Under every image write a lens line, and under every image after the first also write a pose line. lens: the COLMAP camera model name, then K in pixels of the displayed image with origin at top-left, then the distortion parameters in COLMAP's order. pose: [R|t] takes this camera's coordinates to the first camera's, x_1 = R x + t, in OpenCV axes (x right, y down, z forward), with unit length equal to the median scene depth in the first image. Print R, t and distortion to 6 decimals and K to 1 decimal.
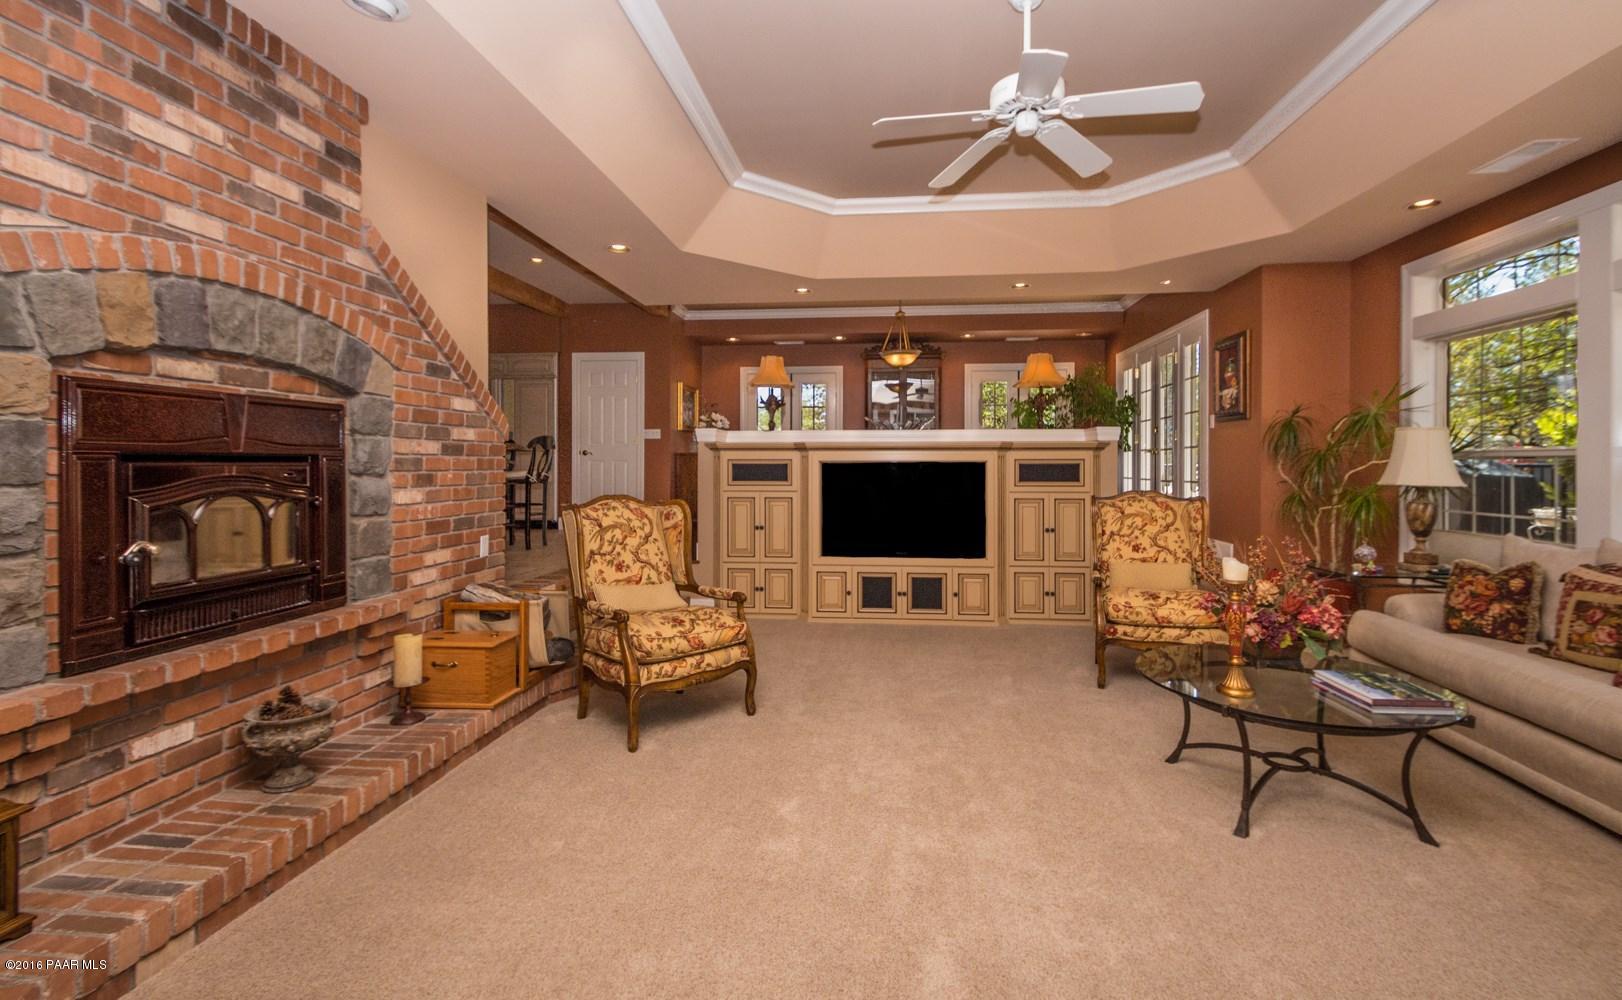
lens RADIAL K [[749.3, 0, 815.0], [0, 749.3, 474.4], [0, 0, 1]] dist [-0.000494, -0.000280]
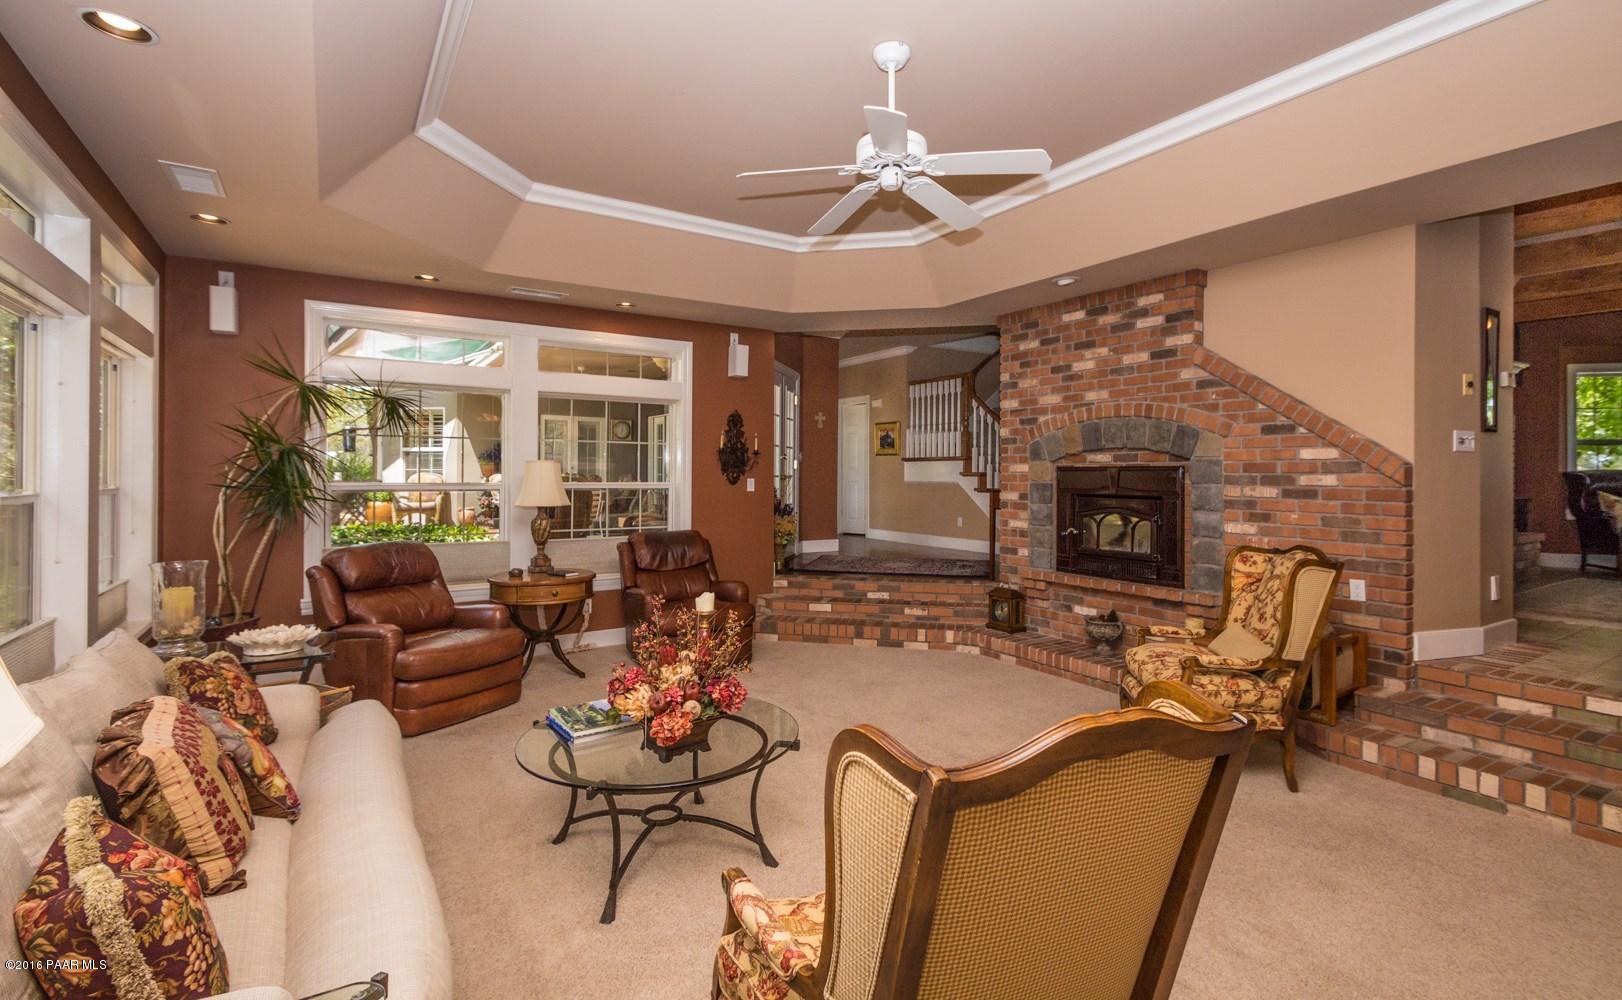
lens RADIAL K [[749.3, 0, 815.0], [0, 749.3, 474.4], [0, 0, 1]] dist [-0.000494, -0.000280]
pose [[-0.783721, -0.004213, -0.621099, 1.026853], [-0.015338, 0.999803, 0.012572, -0.083021], [0.620924, 0.019379, -0.783631, 1.799673]]
